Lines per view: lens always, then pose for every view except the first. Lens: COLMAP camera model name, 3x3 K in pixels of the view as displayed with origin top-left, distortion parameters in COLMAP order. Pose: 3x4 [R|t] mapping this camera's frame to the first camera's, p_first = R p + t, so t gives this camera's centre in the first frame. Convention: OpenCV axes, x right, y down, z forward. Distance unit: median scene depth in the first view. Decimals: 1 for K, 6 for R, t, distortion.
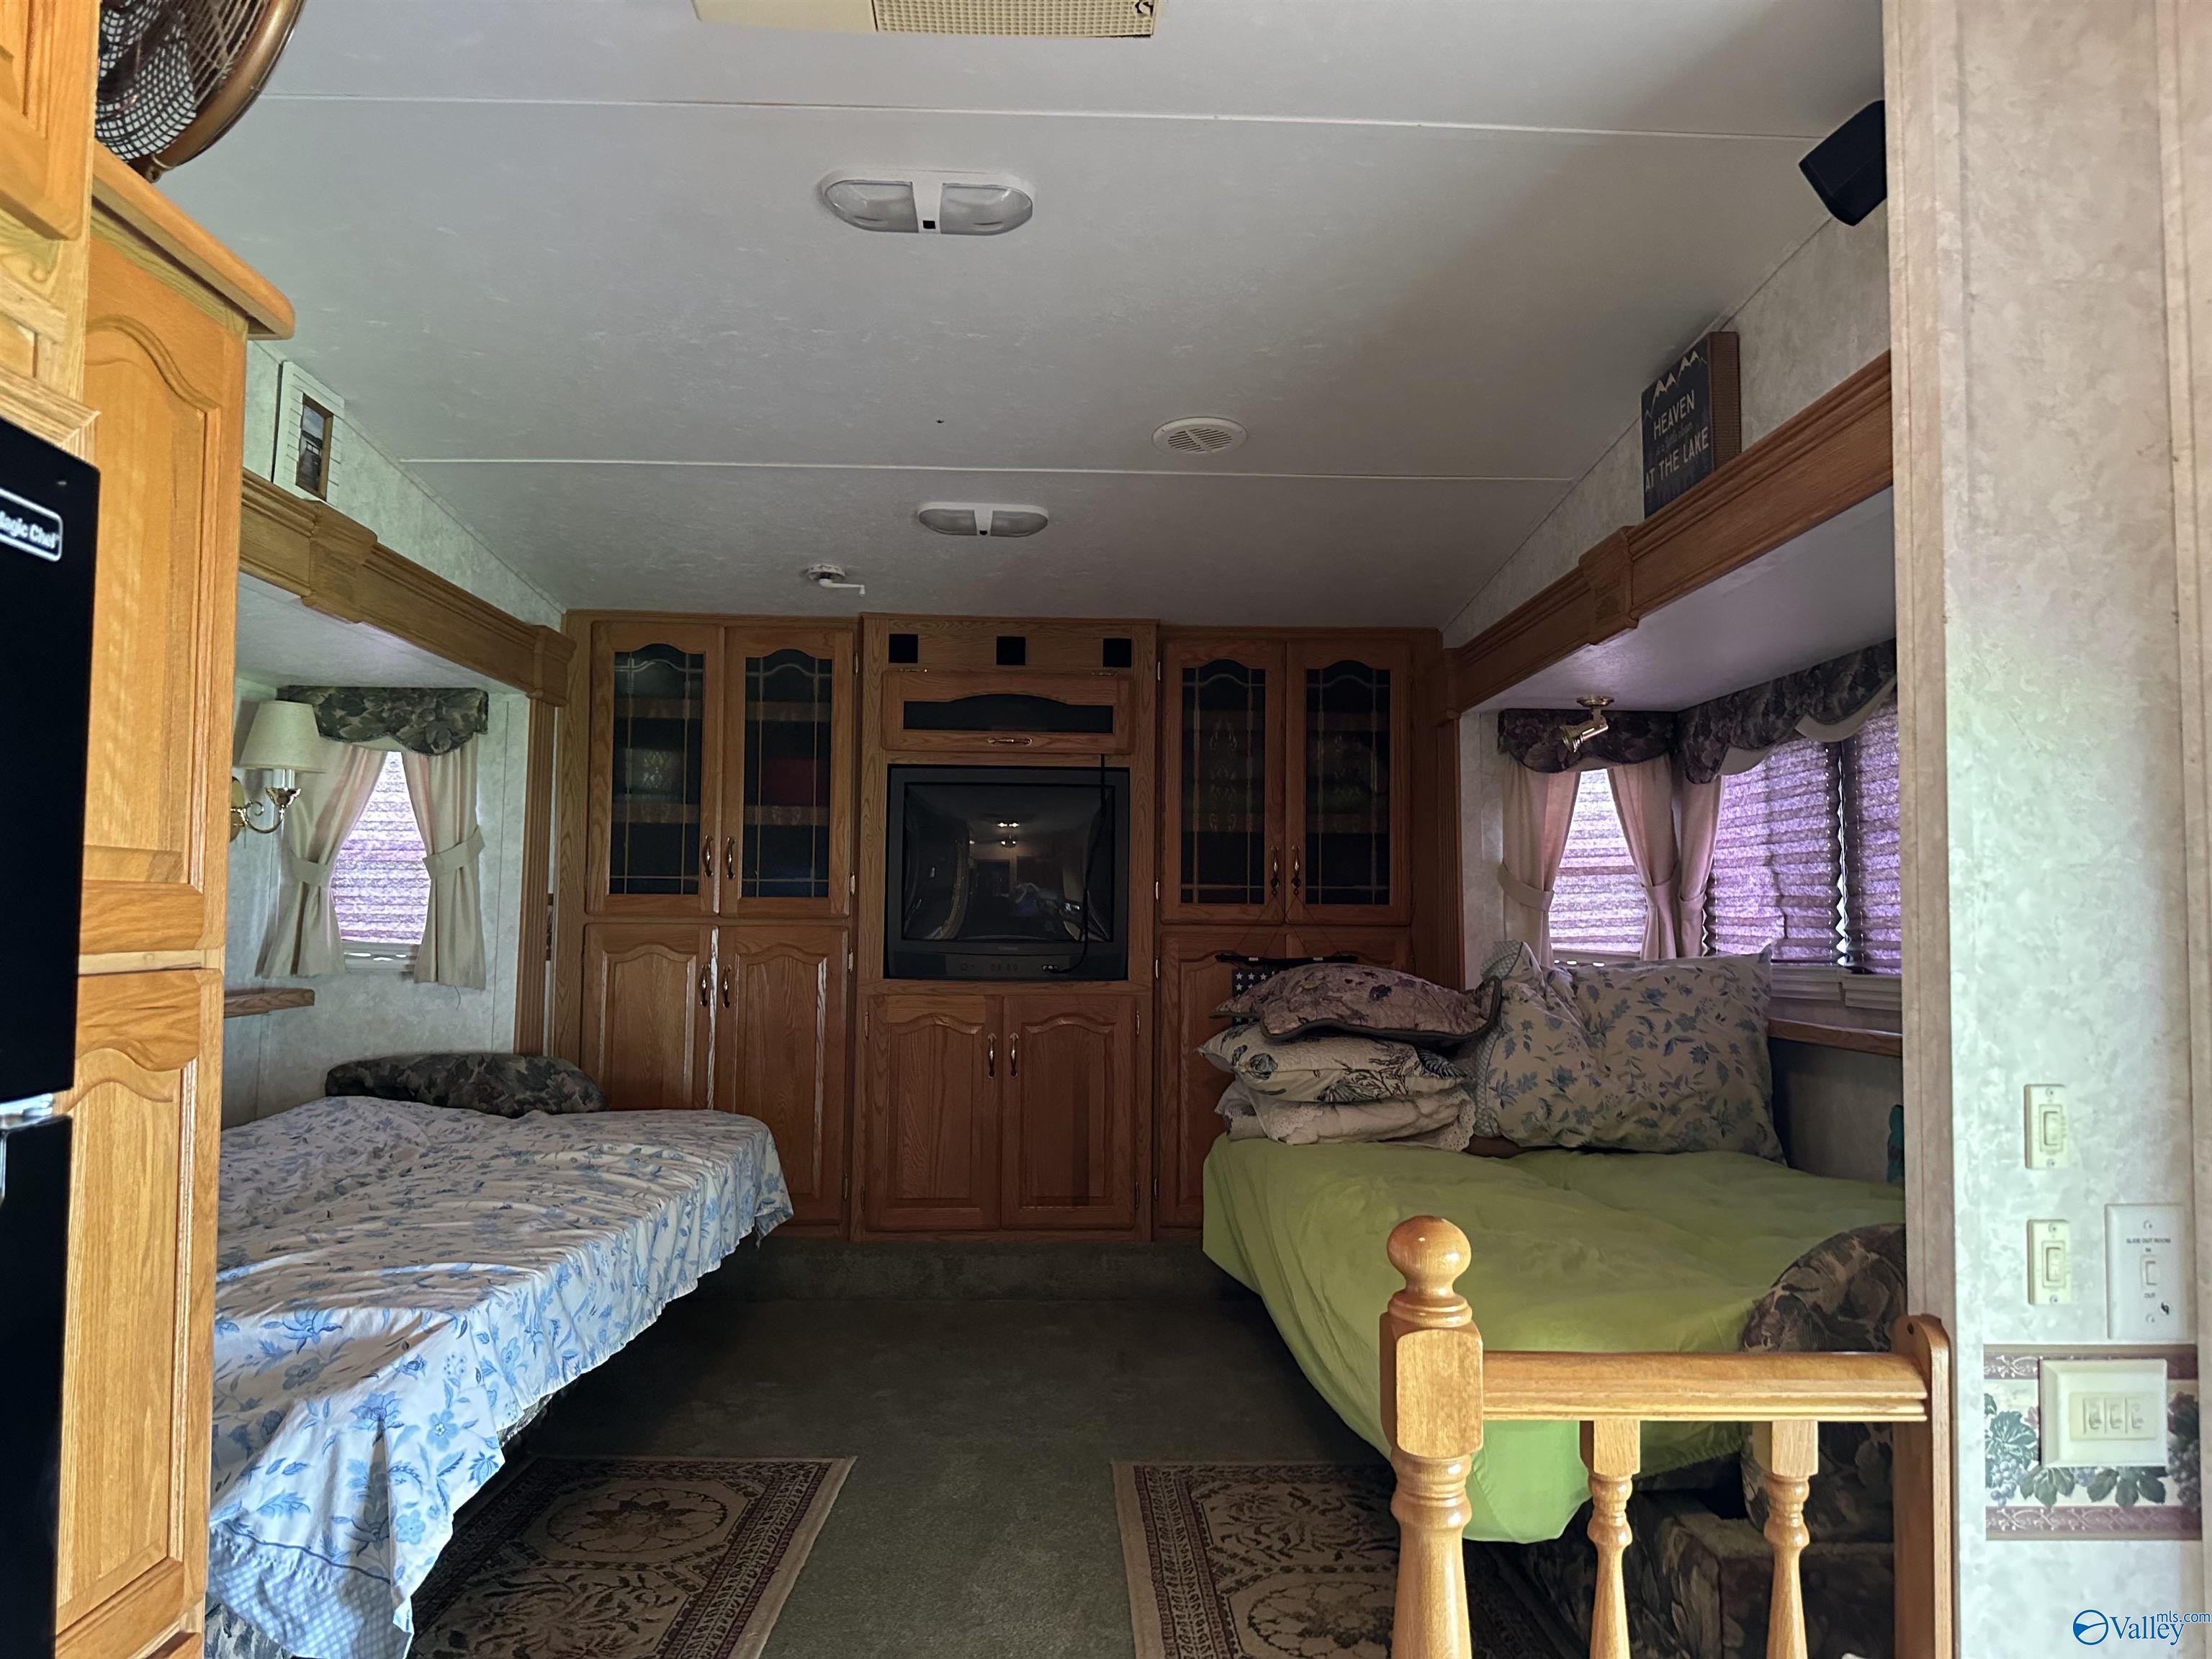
lens RADIAL K [[1594.9, 0, 1106.0], [0, 1594.9, 829.5], [0, 0, 1]] dist [-0.004610, -0.002654]
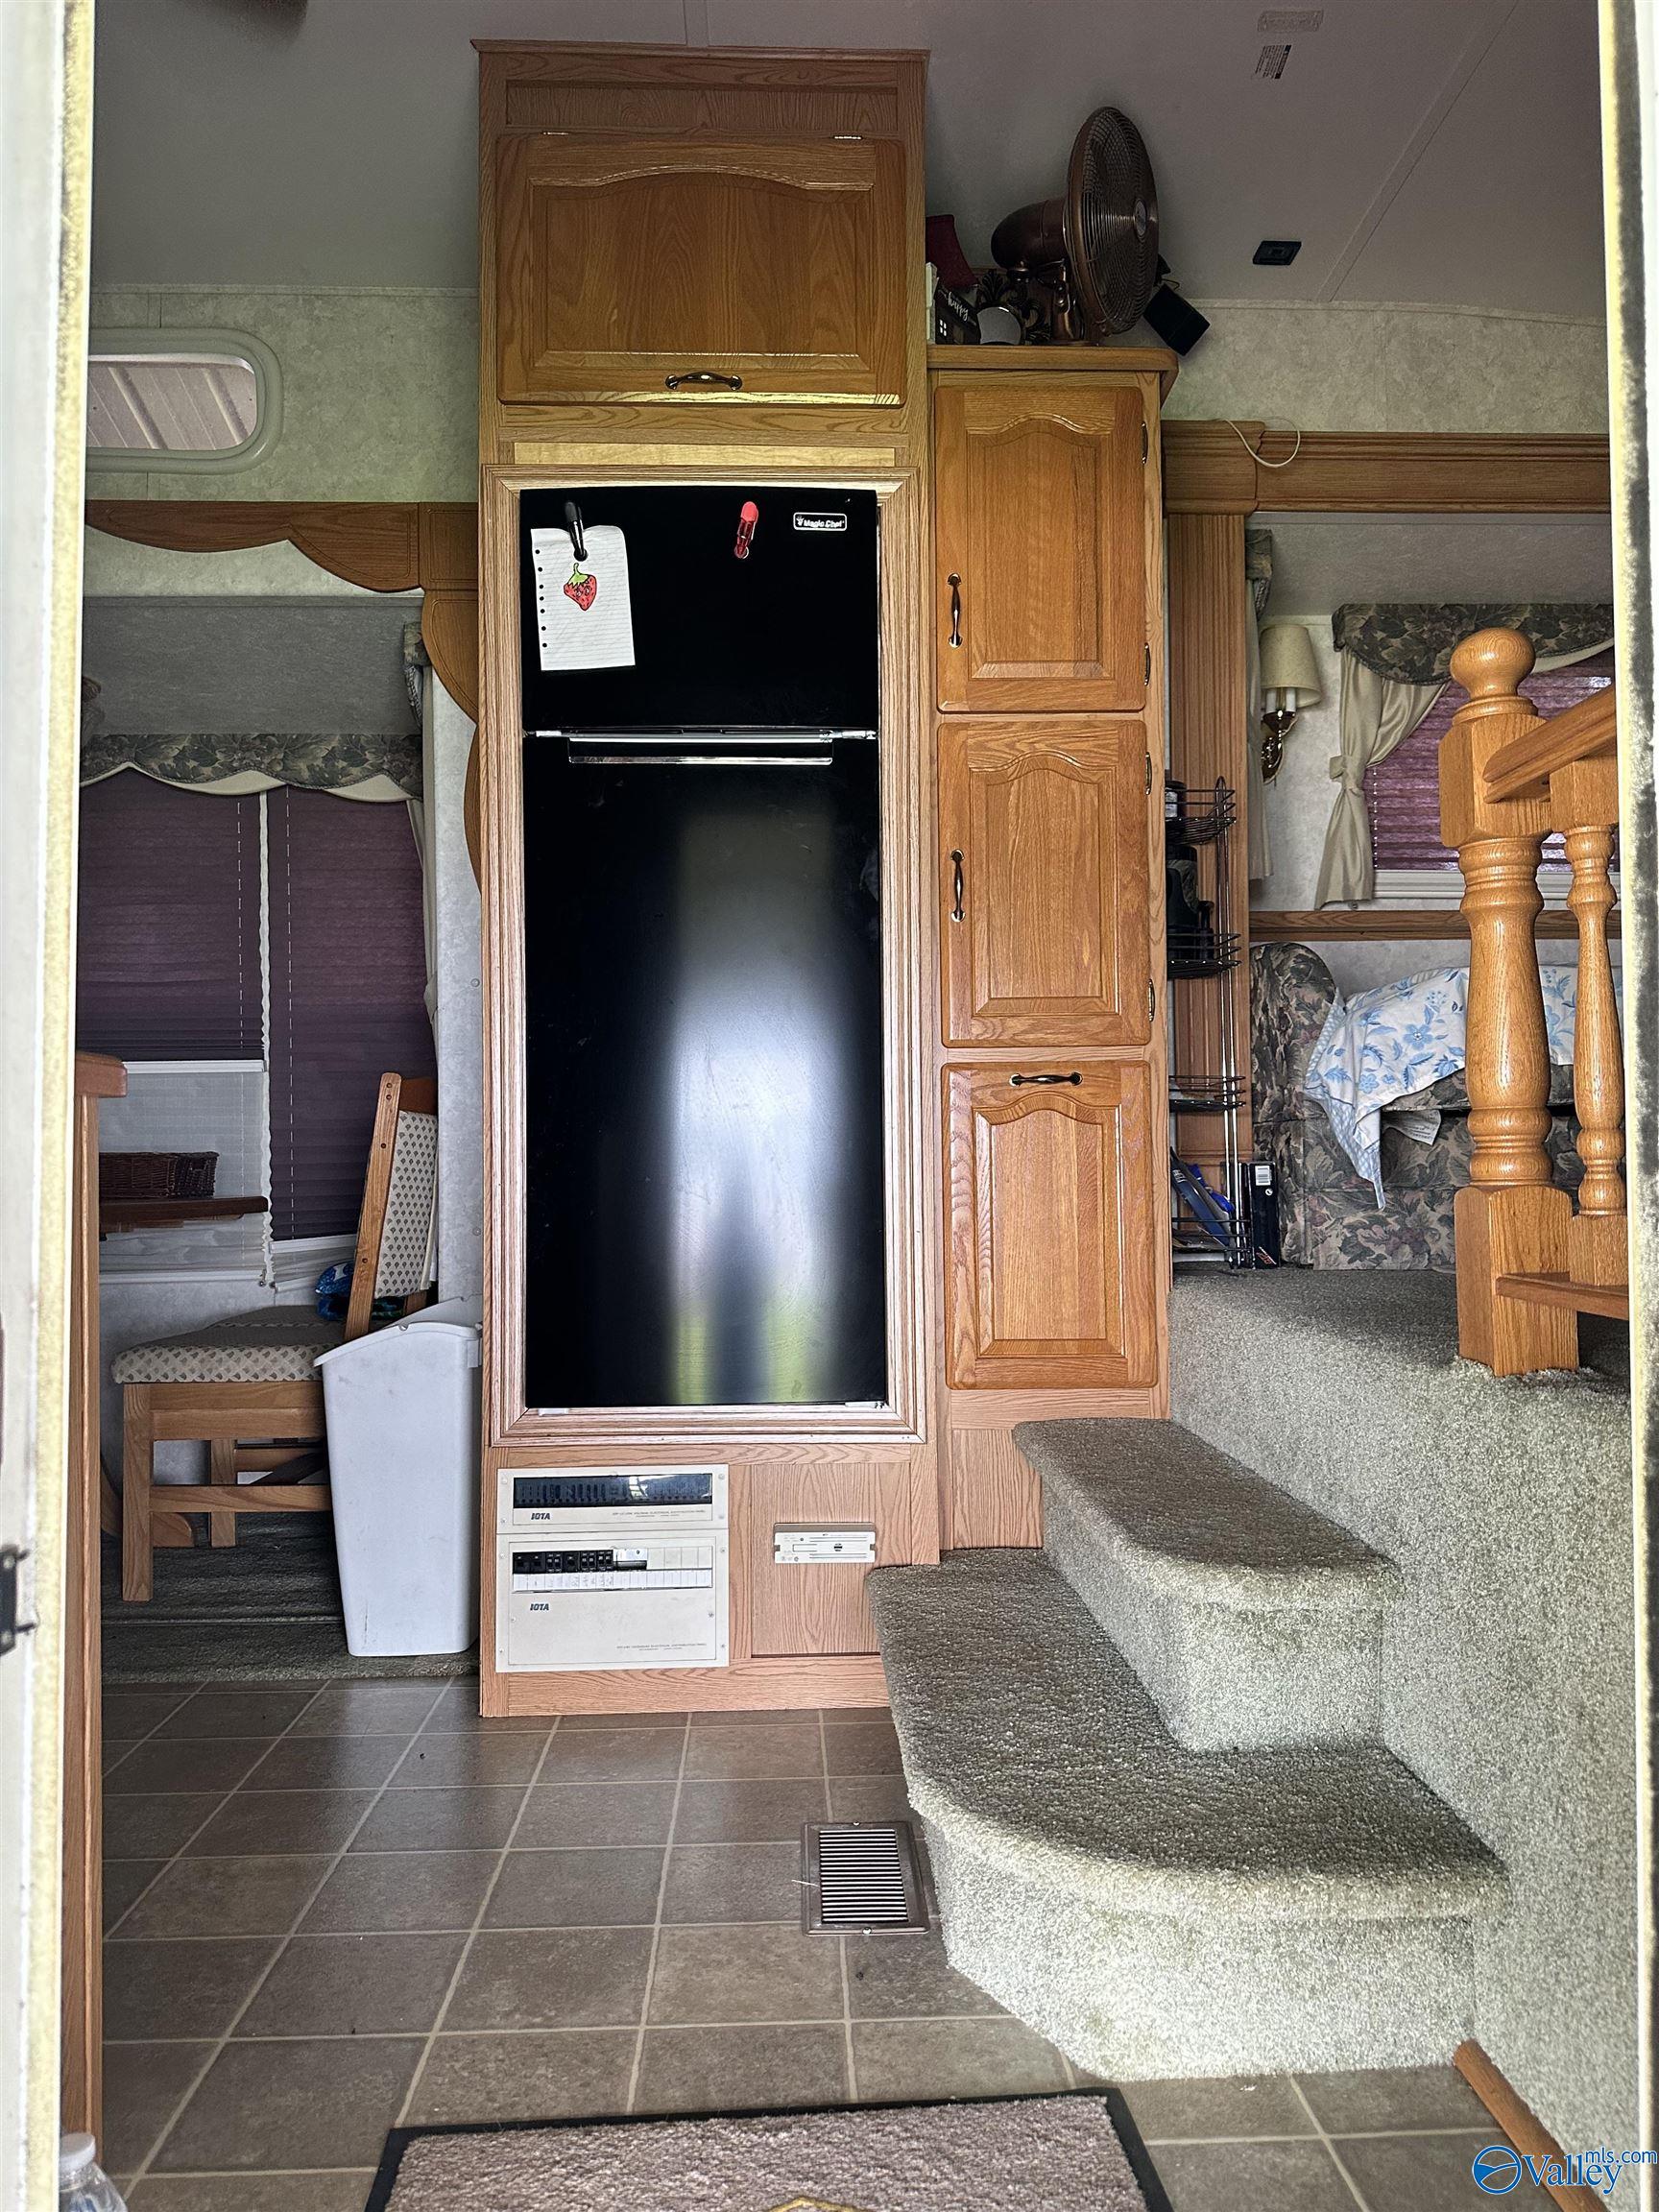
lens RADIAL K [[1594.9, 0, 829.5], [0, 1594.9, 1106.0], [0, 0, 1]] dist [-0.004610, -0.002654]
pose [[0.005018, -0.047084, -0.998878, 1.018430], [0.073715, 0.996191, -0.046587, 0.471143], [0.997267, -0.073398, 0.008470, 0.459118]]
